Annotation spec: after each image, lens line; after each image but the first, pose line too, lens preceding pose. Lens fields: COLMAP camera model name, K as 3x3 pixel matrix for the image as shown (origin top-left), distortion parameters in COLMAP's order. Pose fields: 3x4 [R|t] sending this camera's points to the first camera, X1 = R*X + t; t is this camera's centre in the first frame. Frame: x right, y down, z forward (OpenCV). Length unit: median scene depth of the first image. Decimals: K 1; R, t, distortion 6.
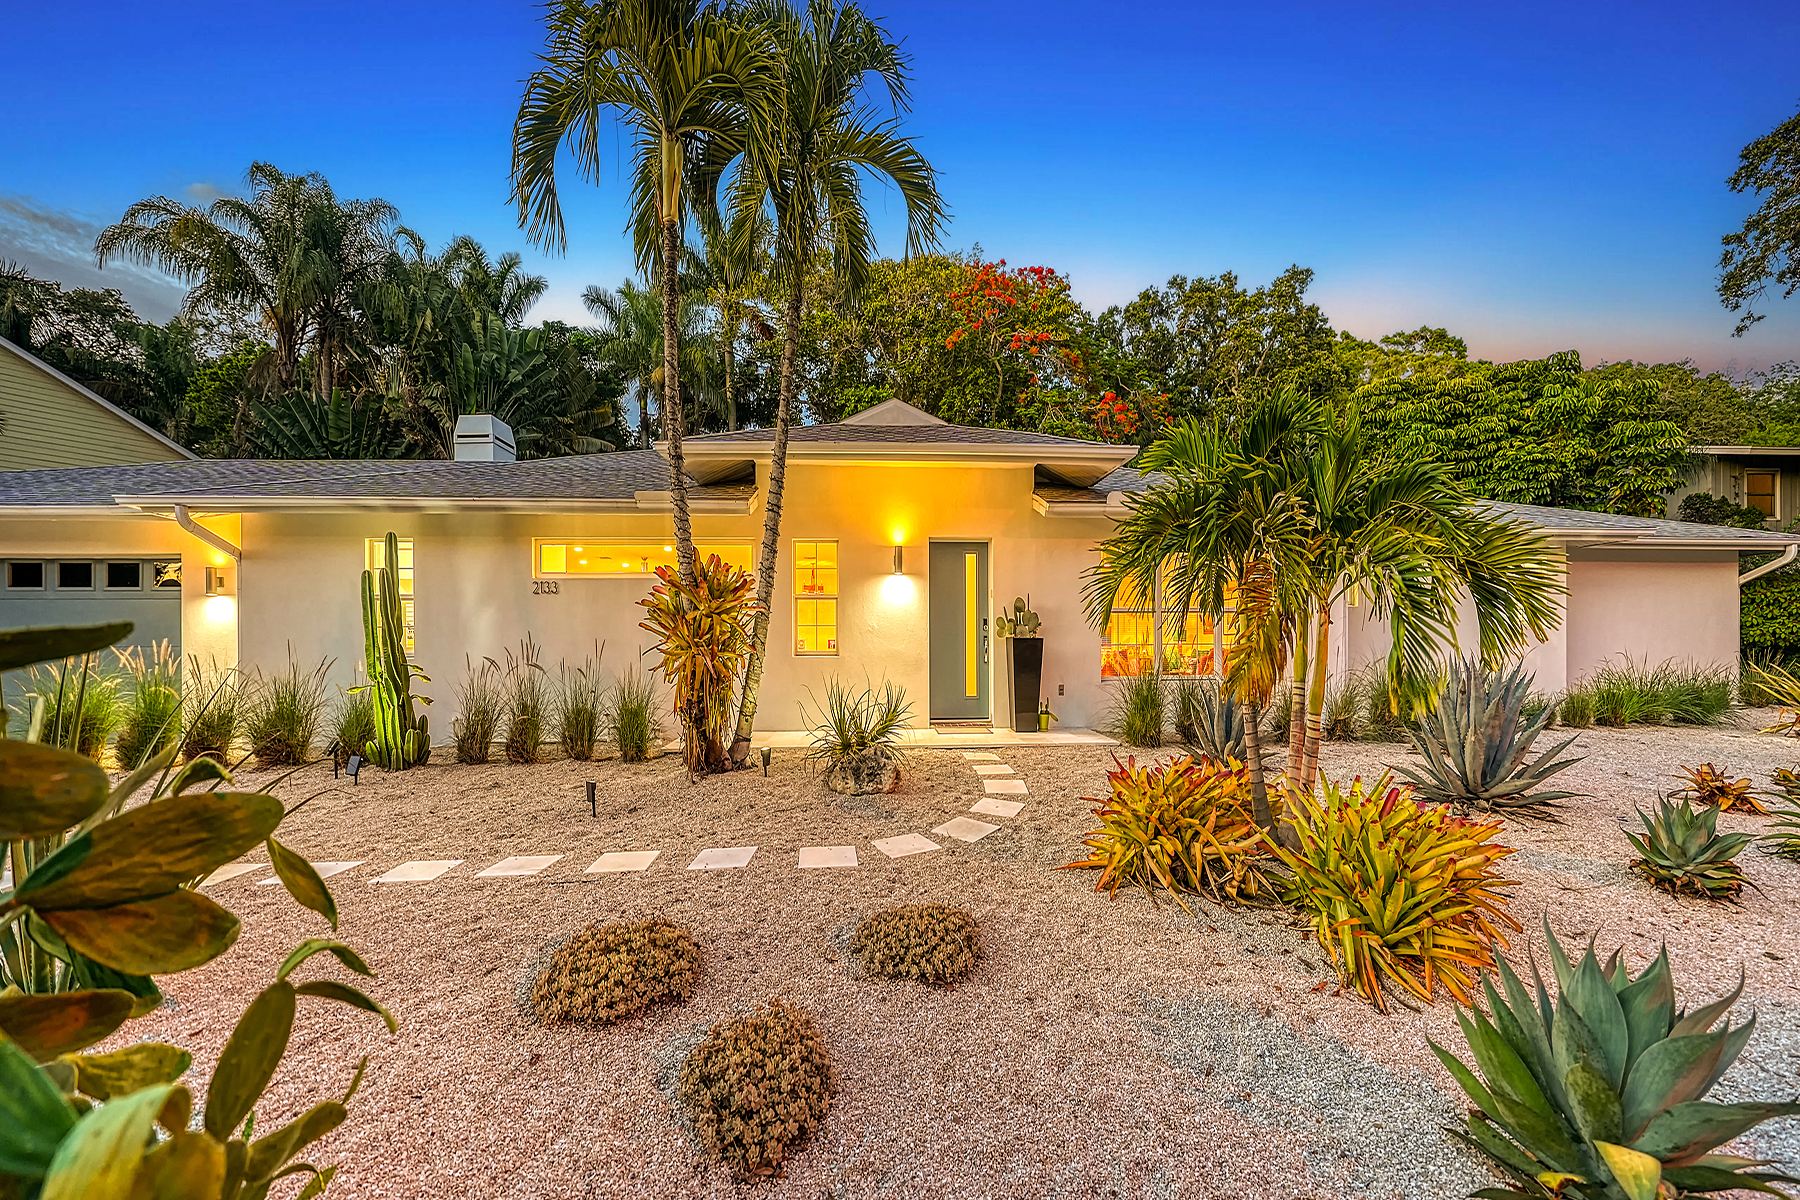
lens RADIAL K [[619.9, 0, 898.0], [0, 619.9, 614.1], [0, 0, 1]] dist [-0.010915, 0.001291]
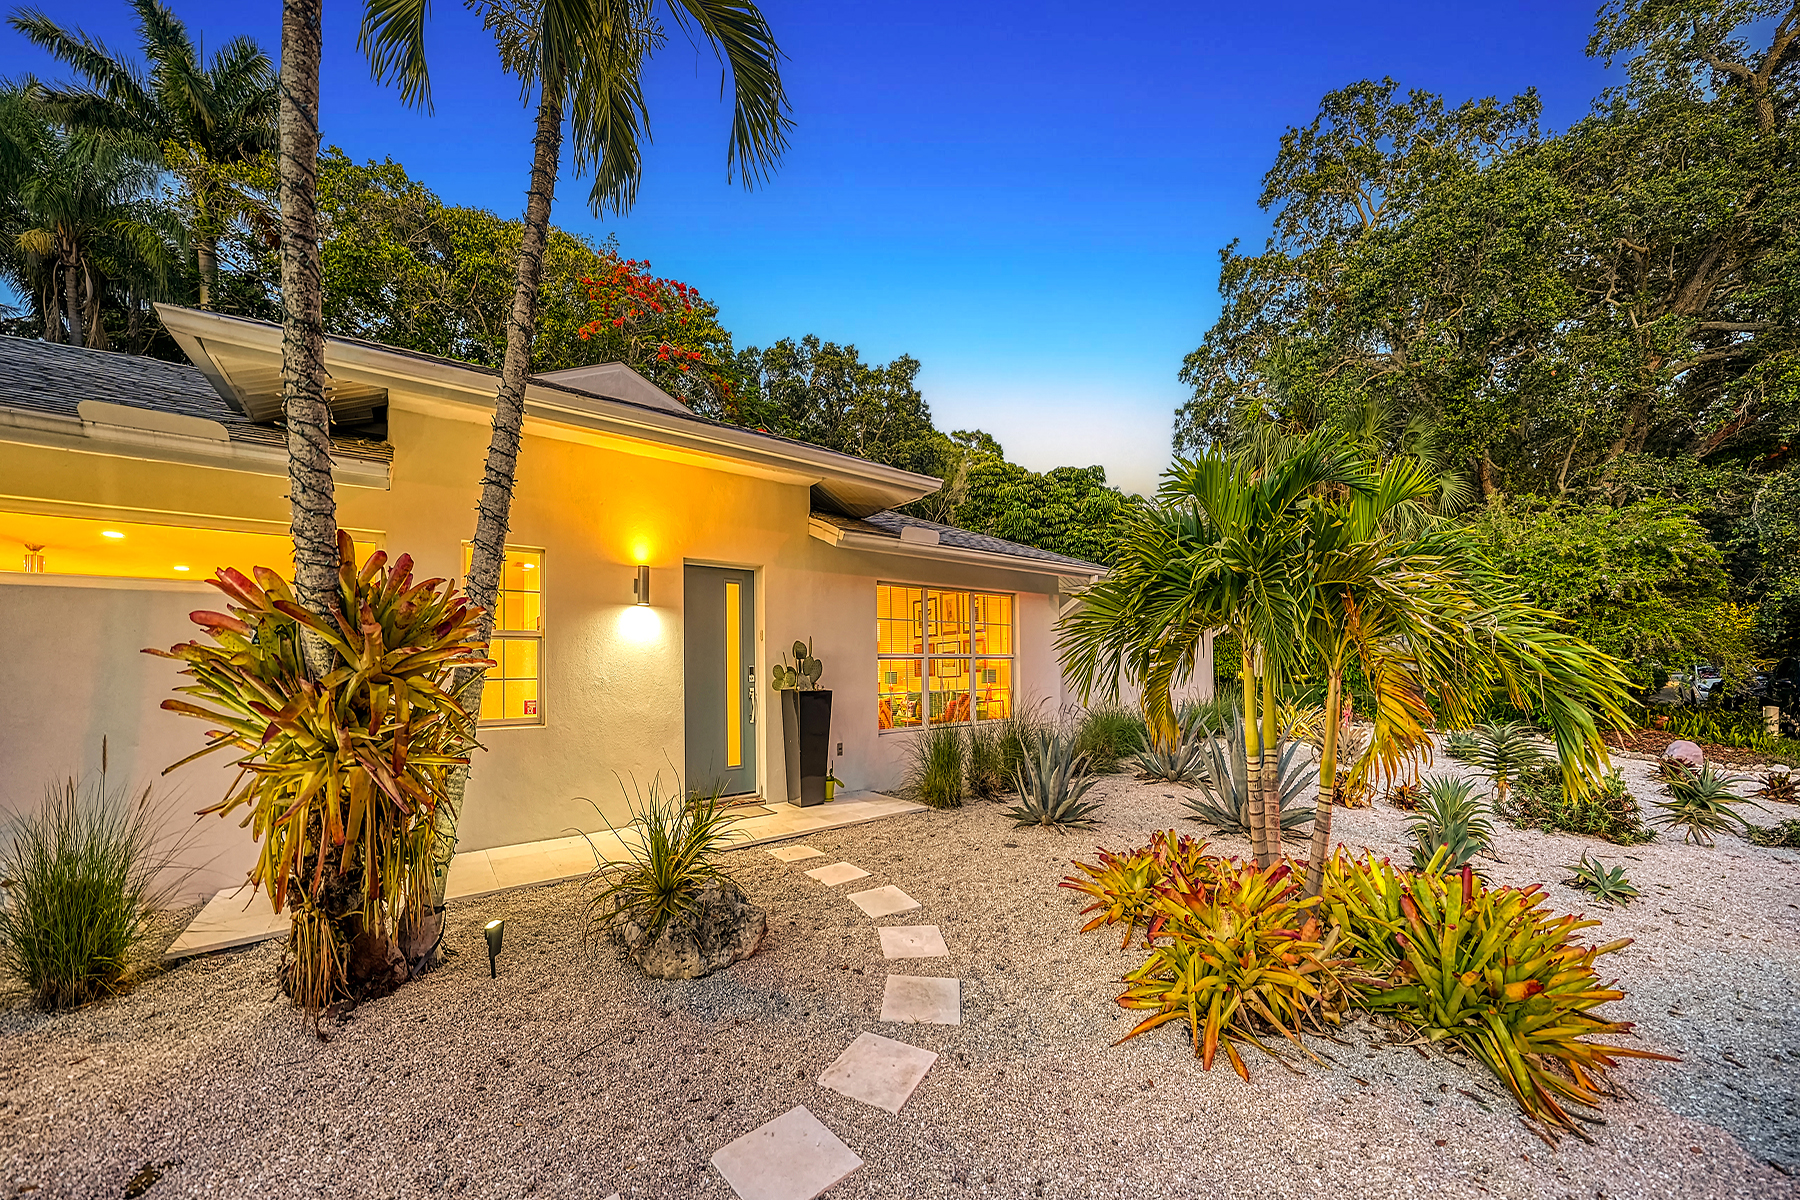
lens RADIAL K [[619.9, 0, 900.8], [0, 619.9, 636.2], [0, 0, 1]] dist [-0.010915, 0.001291]
pose [[0.823070, 0.021048, 0.567550, -0.081242], [-0.010770, 0.999712, -0.021456, -0.008417], [-0.567838, 0.011547, 0.823059, 0.125620]]
